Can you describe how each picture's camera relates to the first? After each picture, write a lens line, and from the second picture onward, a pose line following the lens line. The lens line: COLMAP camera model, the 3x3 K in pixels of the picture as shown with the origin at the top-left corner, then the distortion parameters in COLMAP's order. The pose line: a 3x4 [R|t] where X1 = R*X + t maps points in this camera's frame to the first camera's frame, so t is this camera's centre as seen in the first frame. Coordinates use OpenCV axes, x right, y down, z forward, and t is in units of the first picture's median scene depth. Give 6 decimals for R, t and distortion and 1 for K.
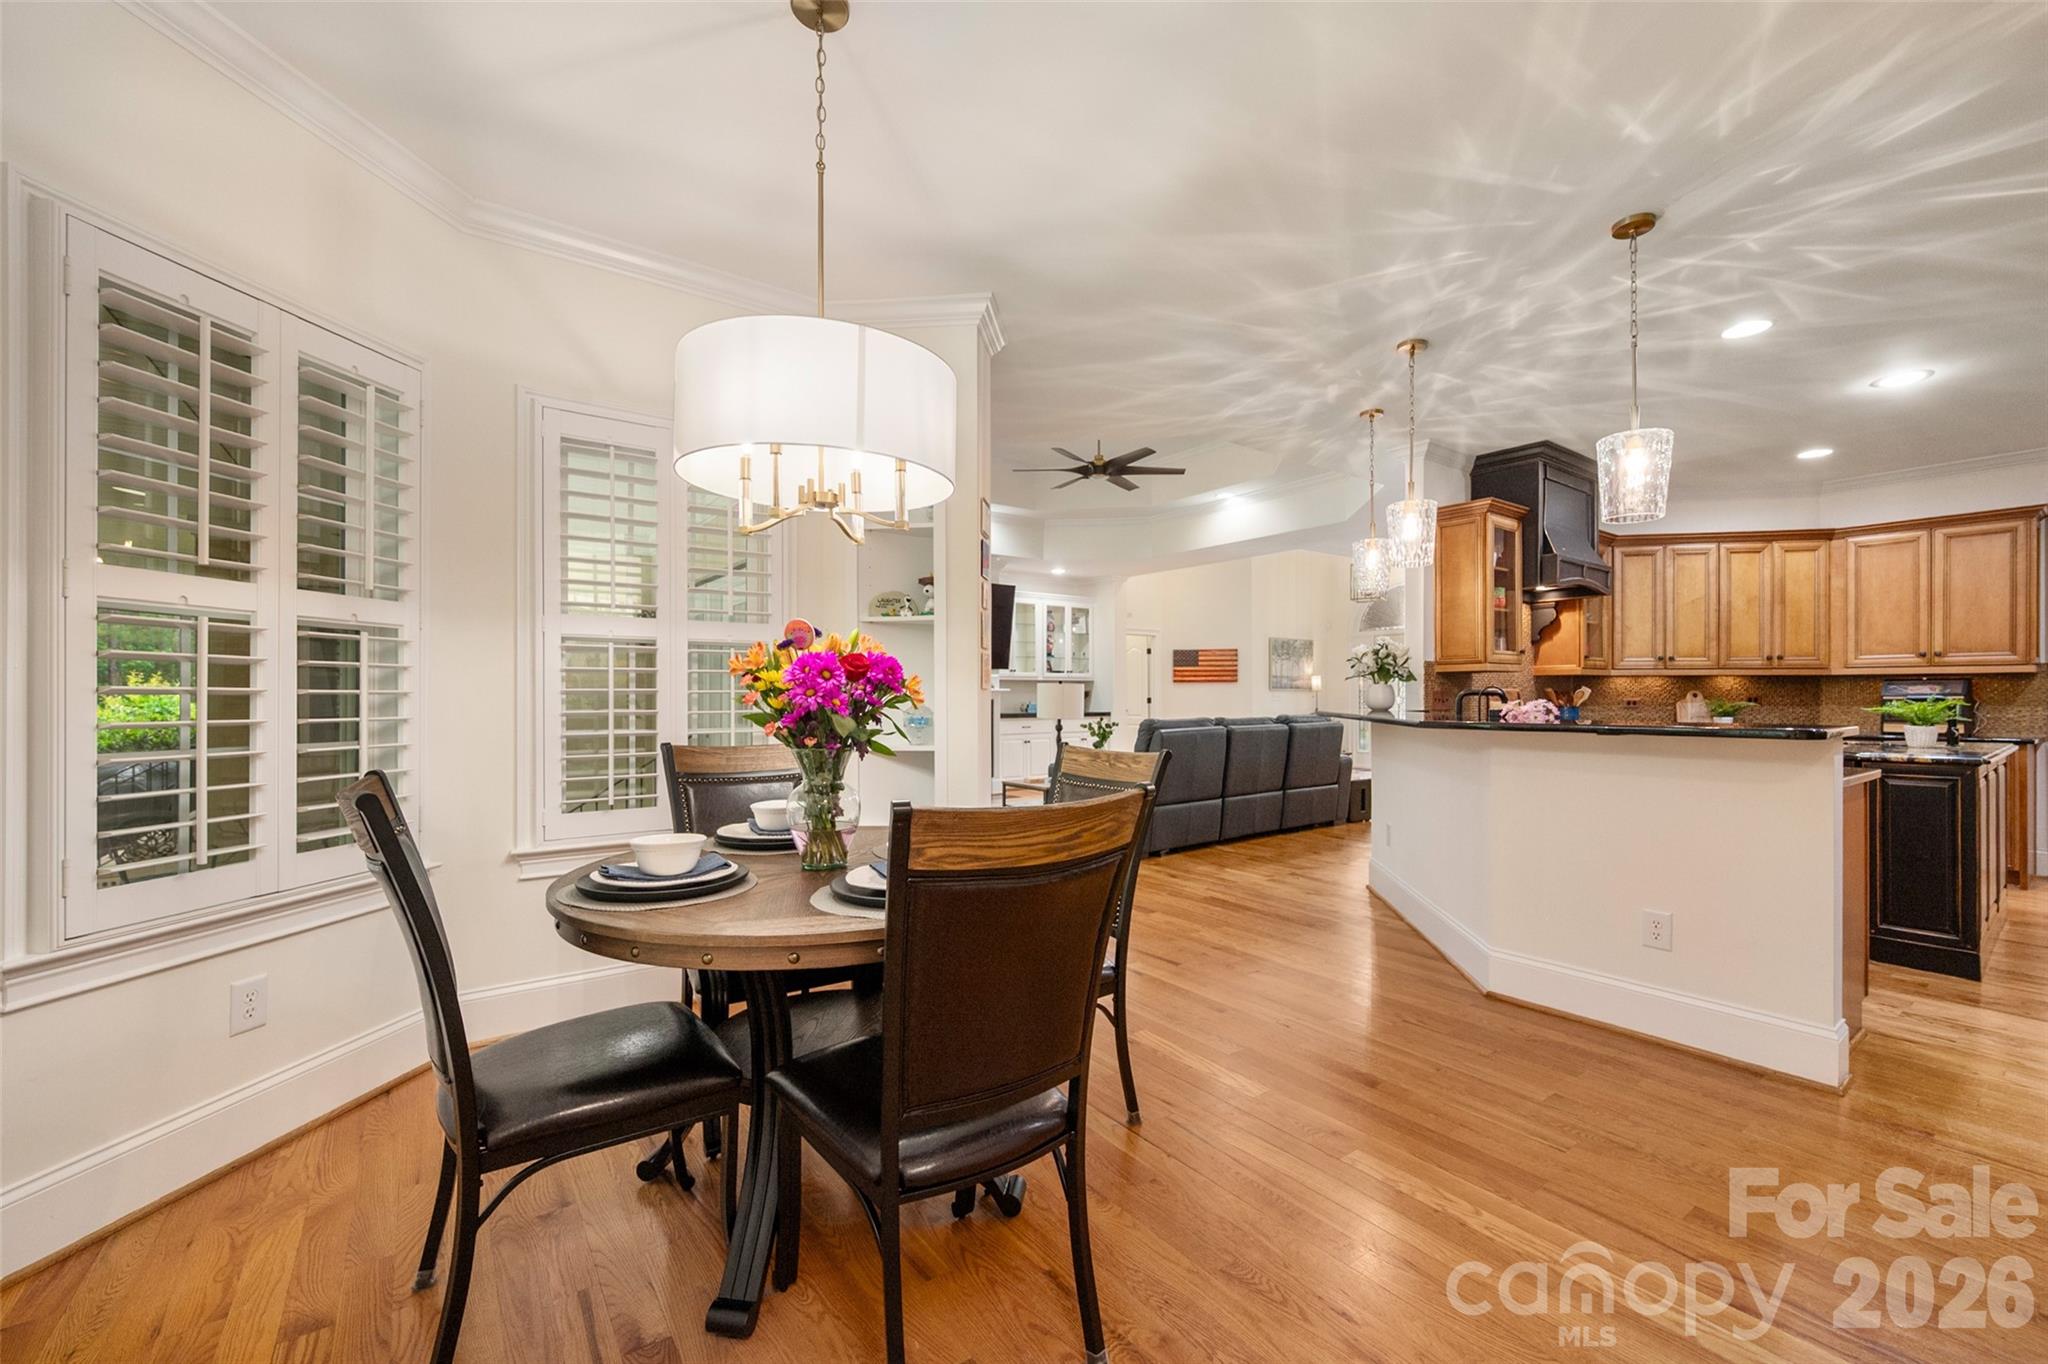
lens RADIAL K [[827.9, 0, 1040.5], [0, 827.9, 696.2], [0, 0, 1]] dist [0.000366, 0.000402]
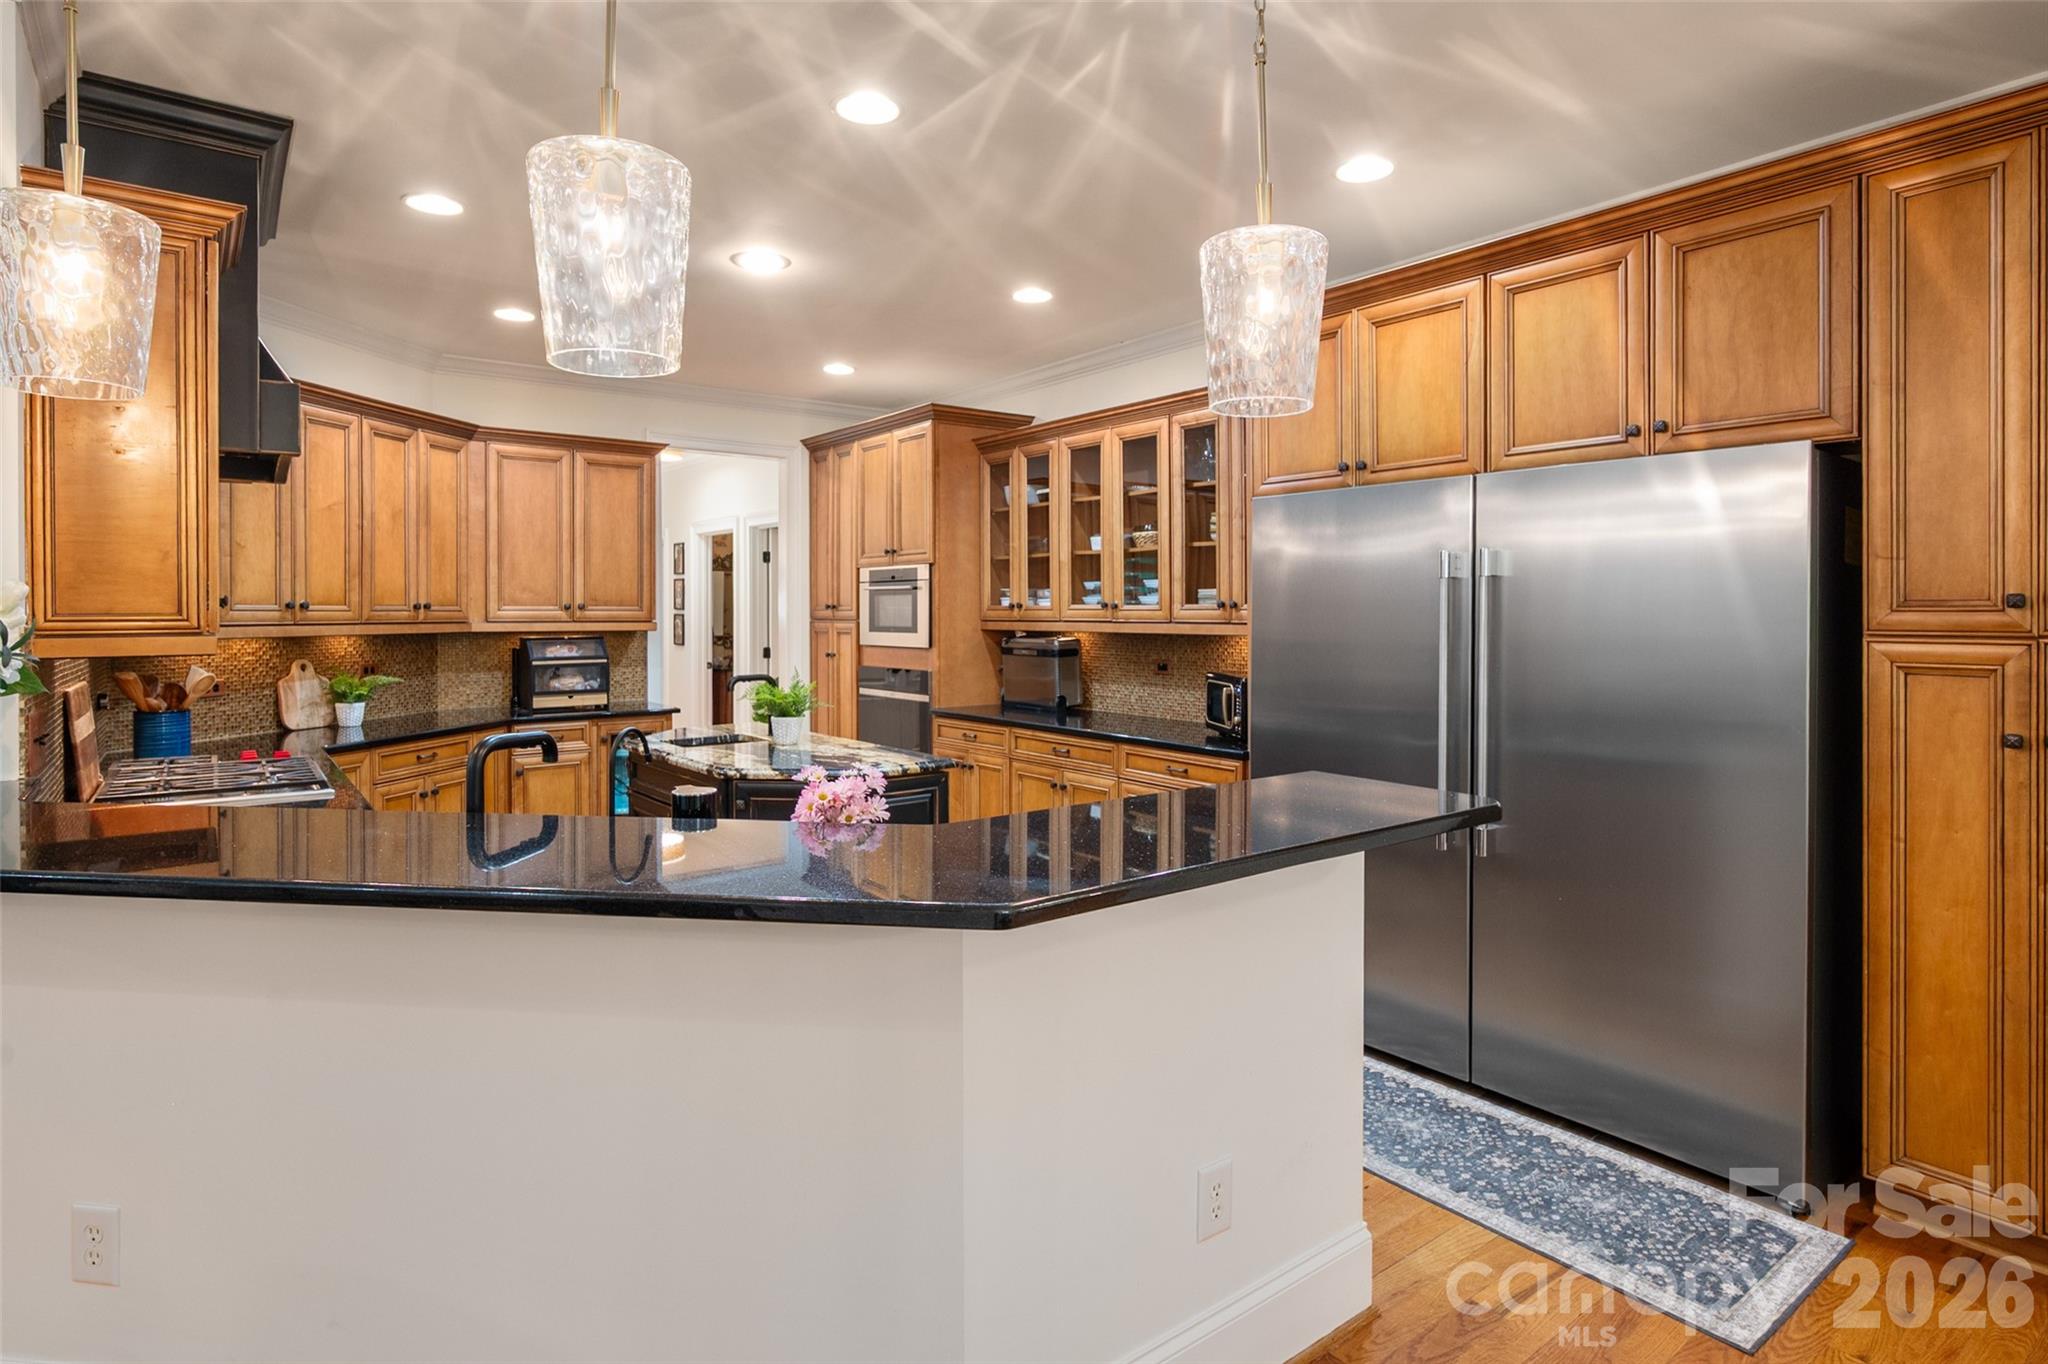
lens RADIAL K [[1074.4, 0, 1032.6], [0, 1074.4, 618.9], [0, 0, 1]] dist [0.000864, 0.000216]
pose [[-0.017692, -0.006168, 0.999824, 0.031774], [0.001619, 0.999979, 0.006197, -0.042642], [-0.999842, 0.001728, -0.017682, 0.548851]]
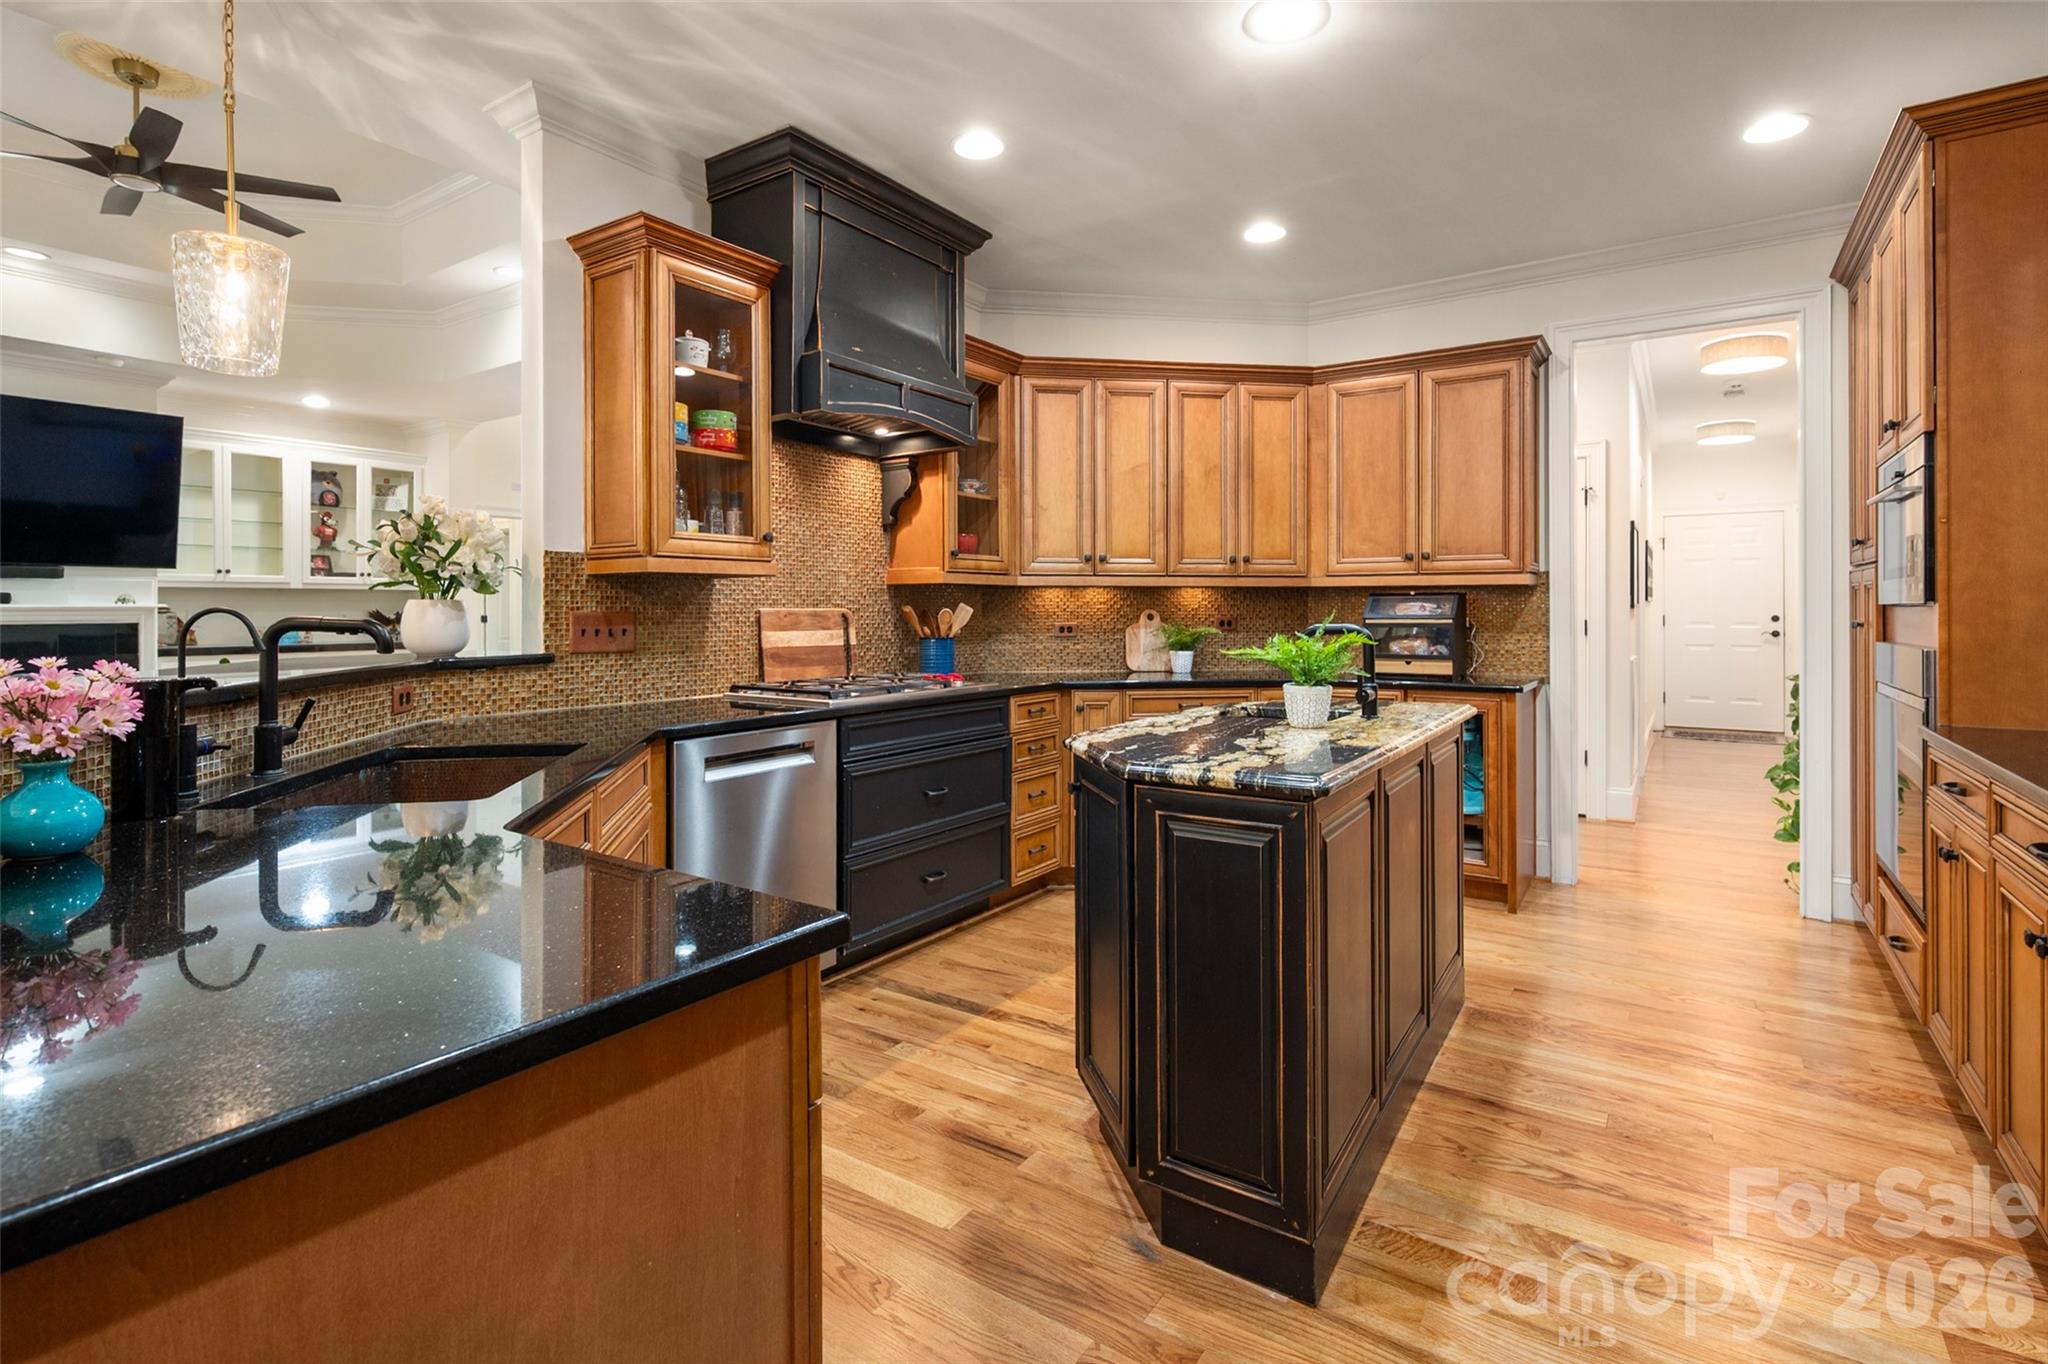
lens RADIAL K [[976.6, 0, 1018.0], [0, 976.6, 613.2], [0, 0, 1]] dist [0.002047, -0.000275]
pose [[0.946331, -0.001761, 0.323195, 0.484763], [0.000439, 0.999991, 0.004161, -0.007971], [-0.323199, -0.003795, 0.946323, 0.336019]]
